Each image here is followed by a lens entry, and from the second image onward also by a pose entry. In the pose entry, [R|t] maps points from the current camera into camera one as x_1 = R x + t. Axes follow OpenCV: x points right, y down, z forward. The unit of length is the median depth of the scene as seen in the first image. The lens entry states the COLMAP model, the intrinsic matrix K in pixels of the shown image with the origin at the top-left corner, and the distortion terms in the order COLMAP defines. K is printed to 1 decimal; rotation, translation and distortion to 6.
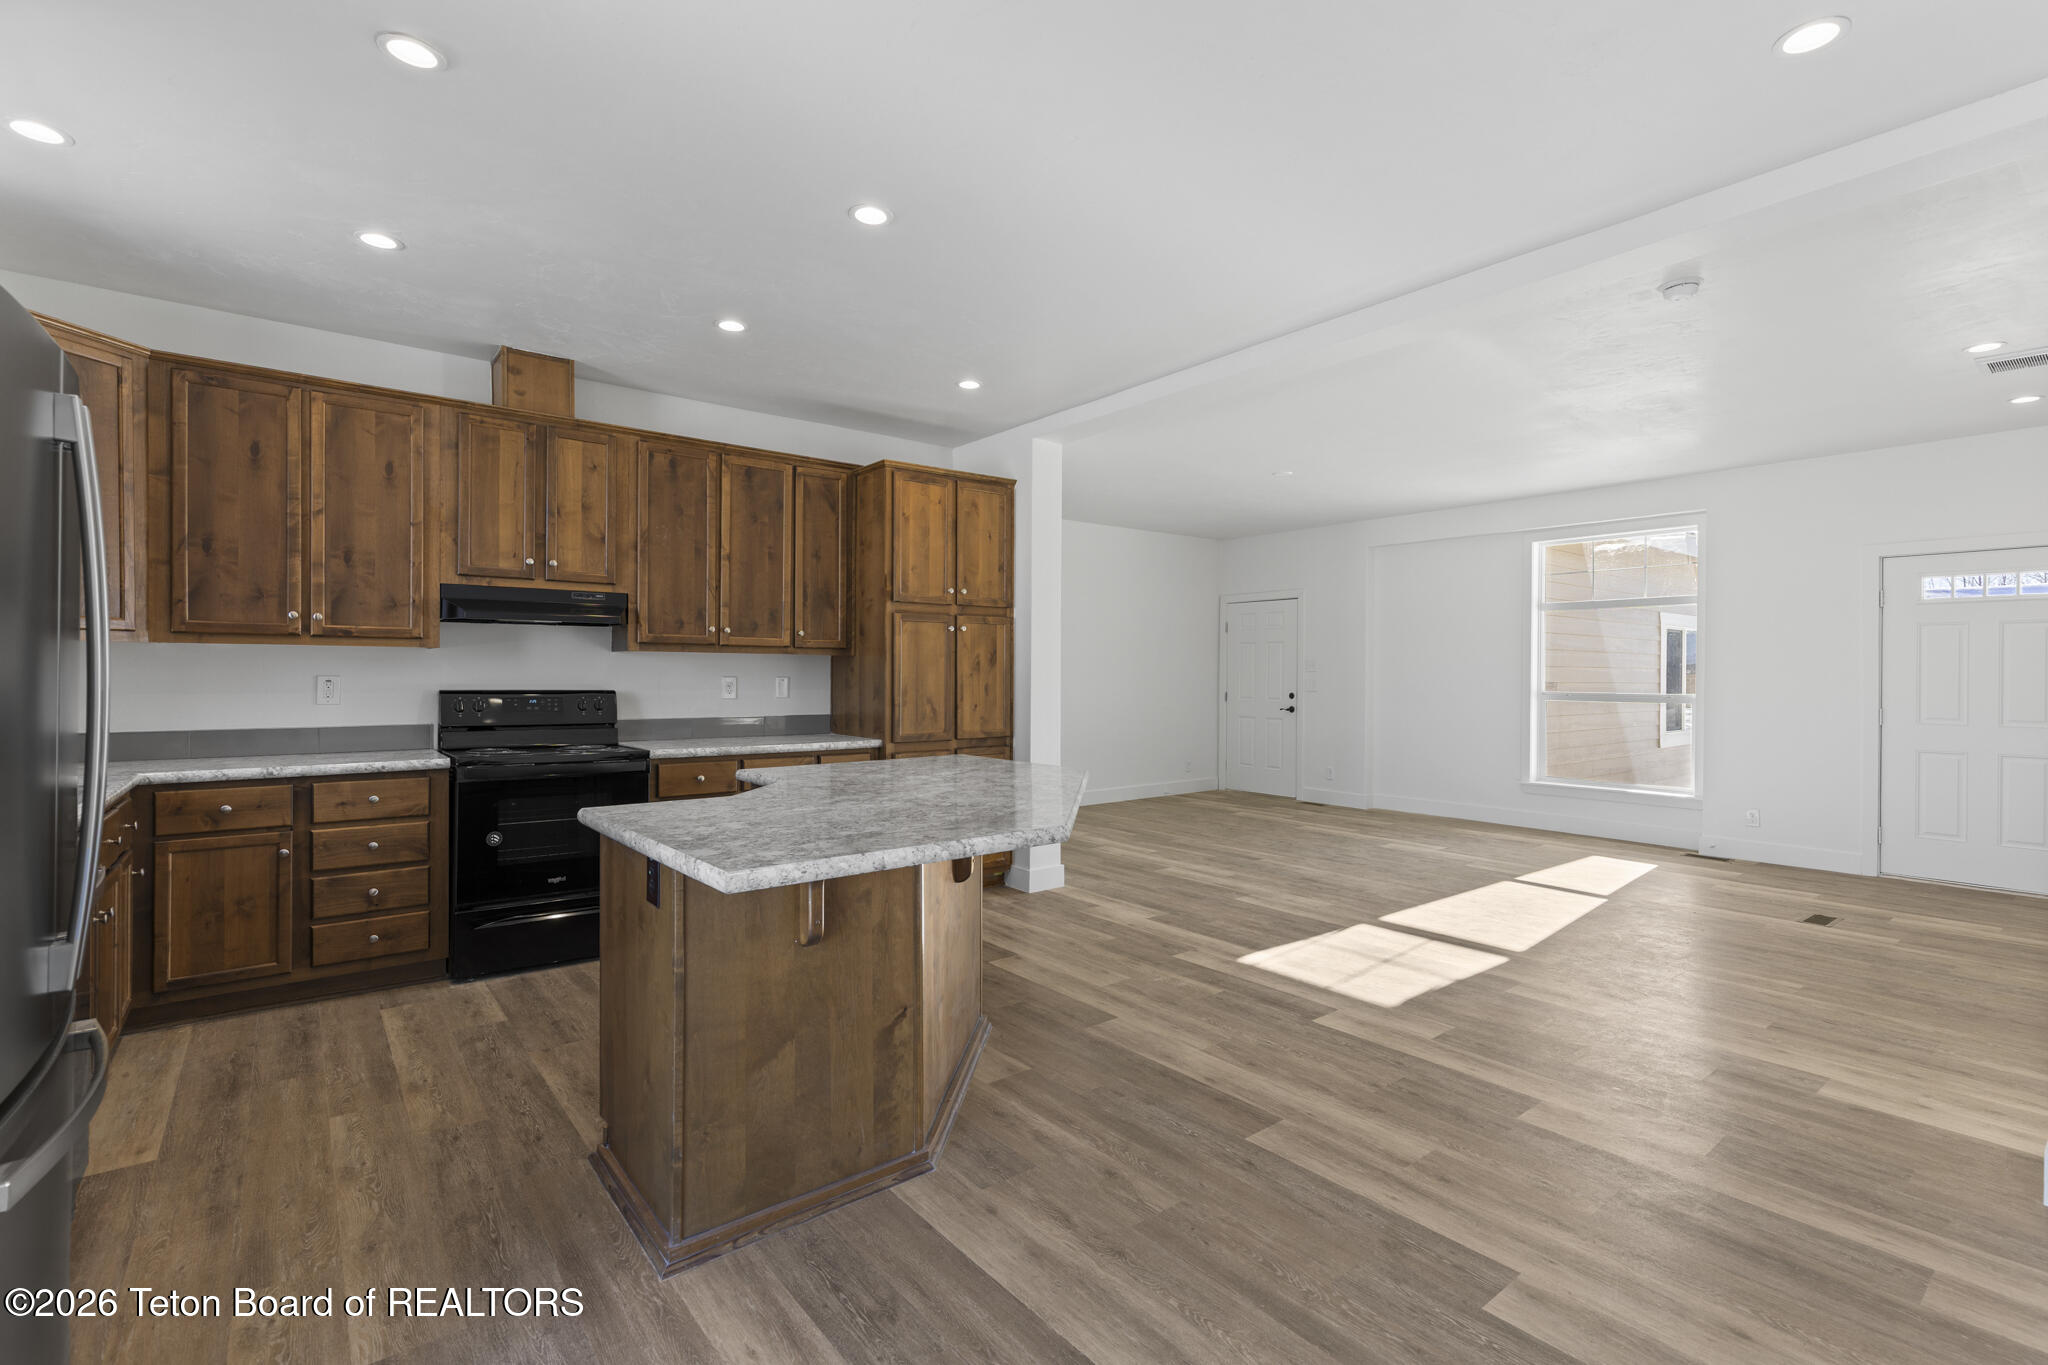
lens RADIAL K [[932.5, 0, 1031.2], [0, 932.5, 678.7], [0, 0, 1]] dist [0.021195, -0.010751]
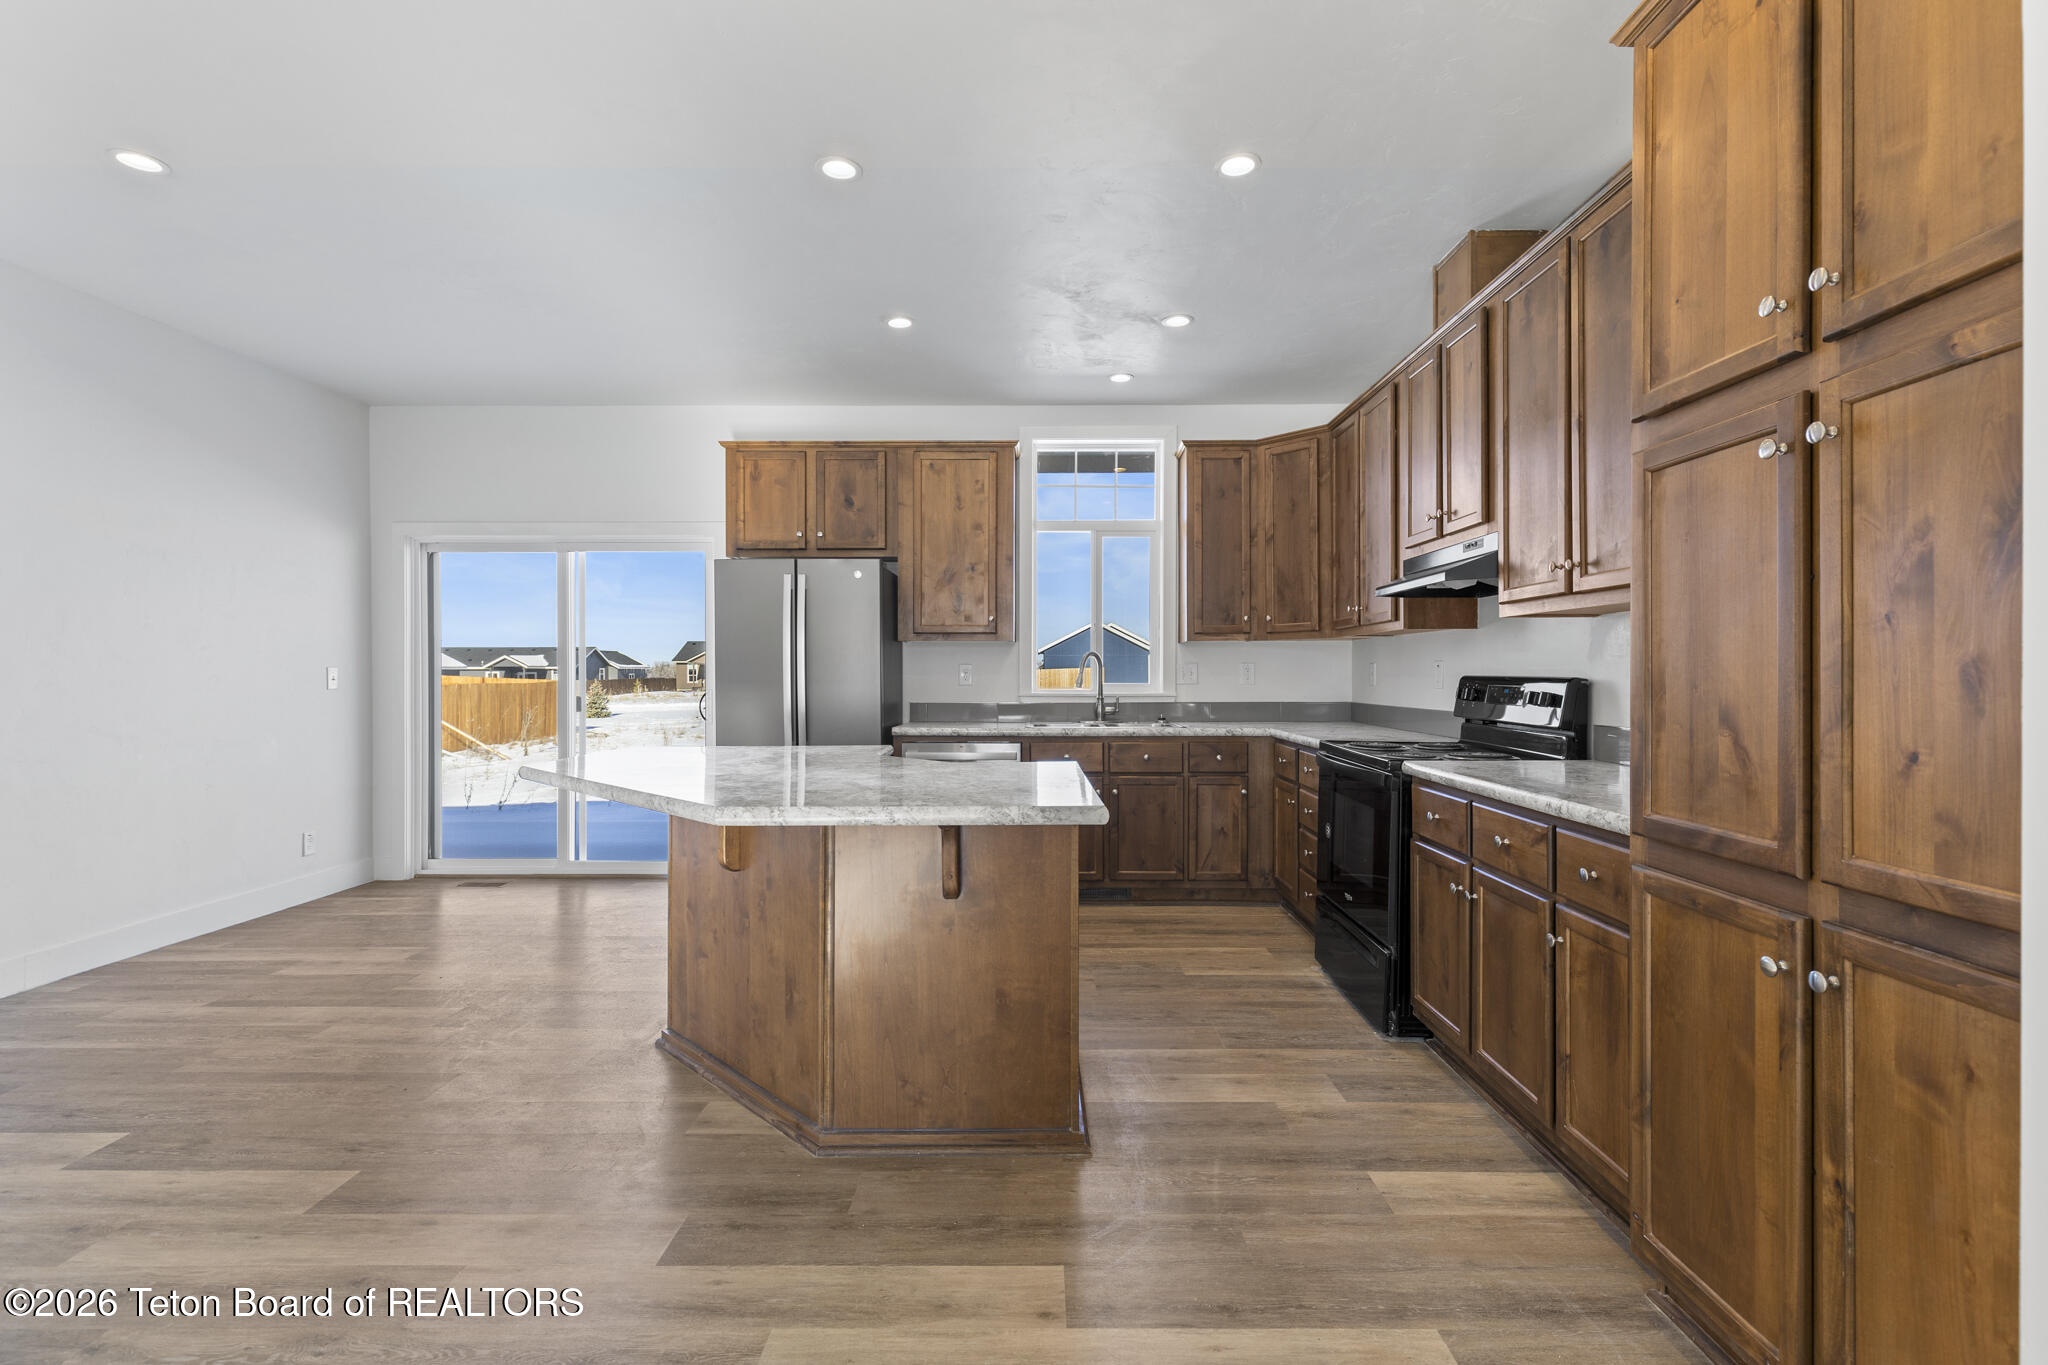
lens RADIAL K [[913.3, 0, 1030.2], [0, 913.3, 678.2], [0, 0, 1]] dist [0.002364, -0.000353]
pose [[-0.630813, -0.000585, -0.775934, 0.277552], [-0.006680, 0.999967, 0.004677, 0.012475], [0.775906, 0.008133, -0.630796, 1.128578]]
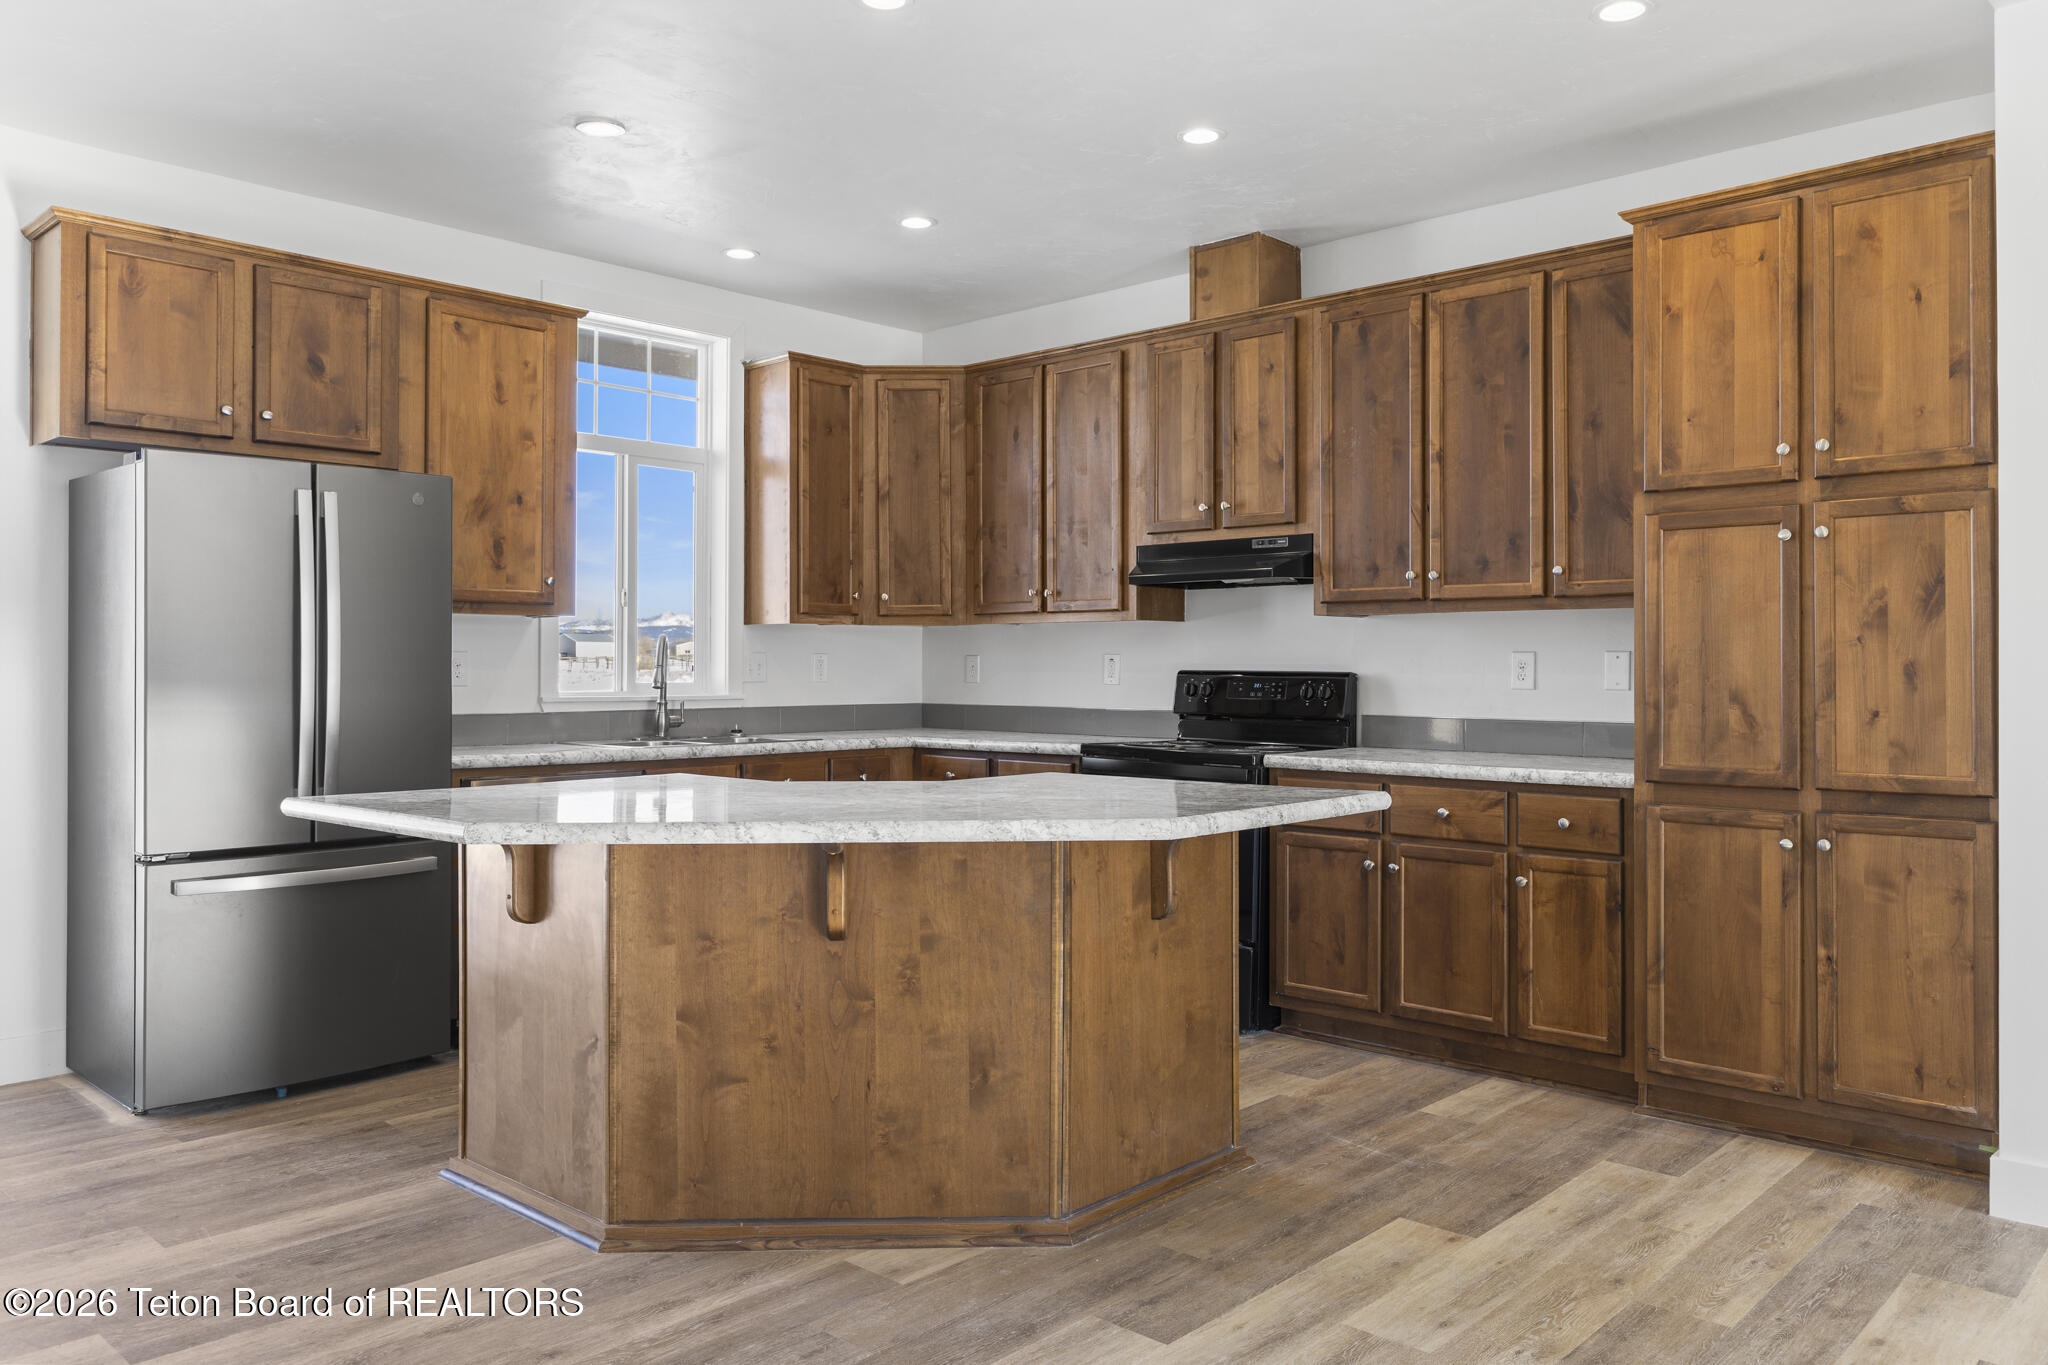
lens RADIAL K [[1482.4, 0, 1022.6], [0, 1482.4, 663.3], [0, 0, 1]] dist [0.000231, -0.003470]
pose [[0.142717, -0.007617, -0.989734, 0.625291], [-0.006340, 0.999943, -0.008609, 0.016952], [0.989743, 0.007503, 0.142661, 0.613548]]
